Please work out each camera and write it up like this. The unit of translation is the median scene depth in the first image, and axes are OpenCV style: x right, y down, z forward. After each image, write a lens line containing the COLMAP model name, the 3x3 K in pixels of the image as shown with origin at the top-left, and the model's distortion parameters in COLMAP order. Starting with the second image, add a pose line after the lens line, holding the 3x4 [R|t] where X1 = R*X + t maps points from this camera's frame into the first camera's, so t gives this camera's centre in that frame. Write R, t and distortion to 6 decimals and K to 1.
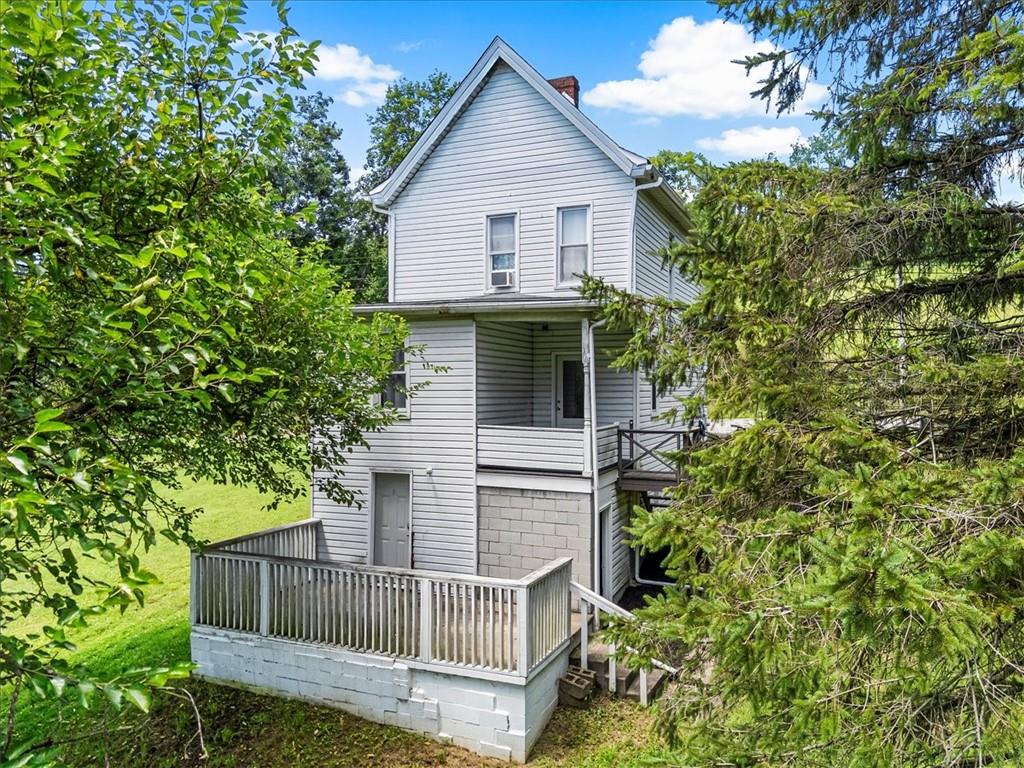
lens RADIAL K [[772.6, 0, 512.0], [0, 772.6, 384.0], [0, 0, 1]] dist [0.009222, -0.001370]
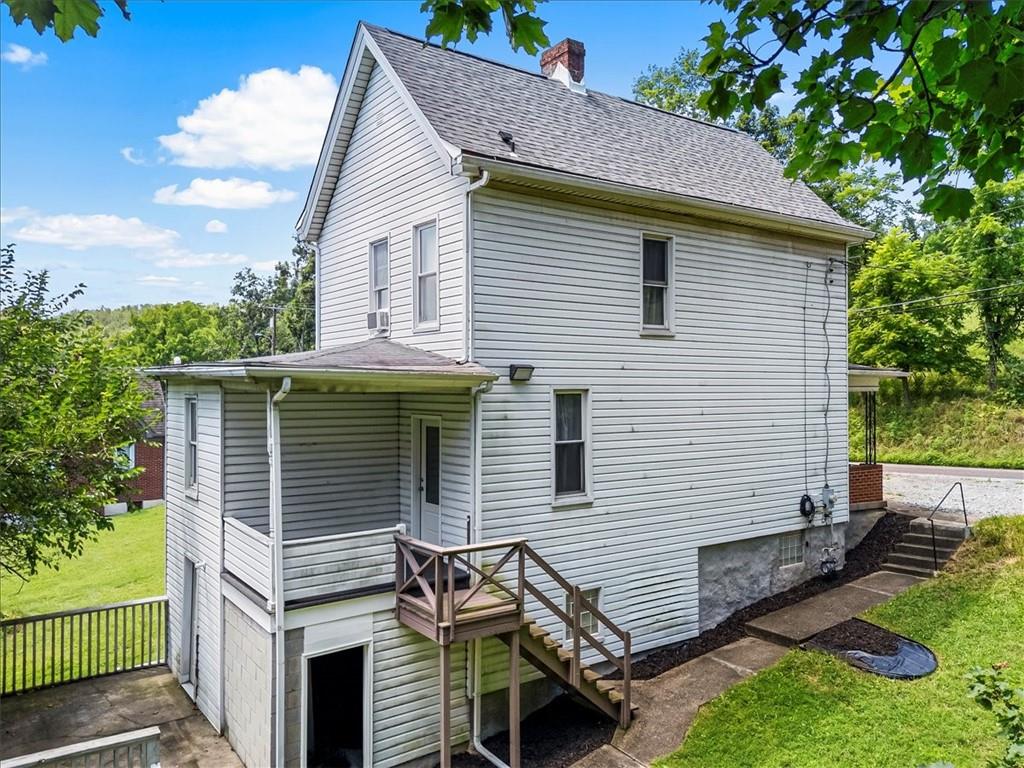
lens RADIAL K [[772.6, 0, 512.0], [0, 772.6, 384.0], [0, 0, 1]] dist [0.009222, -0.001370]
pose [[0.847816, -0.000456, -0.530290, 0.529068], [0.004133, 0.999975, 0.005747, -0.074823], [0.530274, -0.007064, 0.847797, 0.394282]]
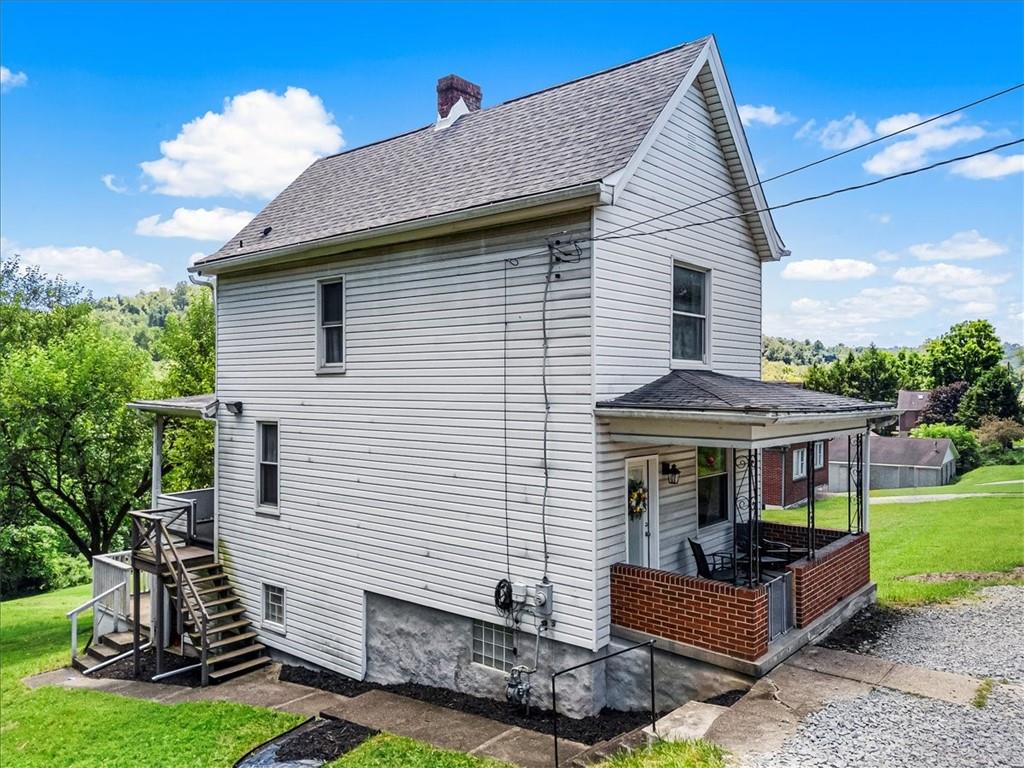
lens RADIAL K [[772.6, 0, 512.0], [0, 772.6, 384.0], [0, 0, 1]] dist [0.009222, -0.001370]
pose [[-0.280861, -0.004446, -0.959738, 0.946020], [0.005600, 0.999965, -0.006271, -0.099530], [0.959732, -0.007136, -0.280826, 1.473558]]
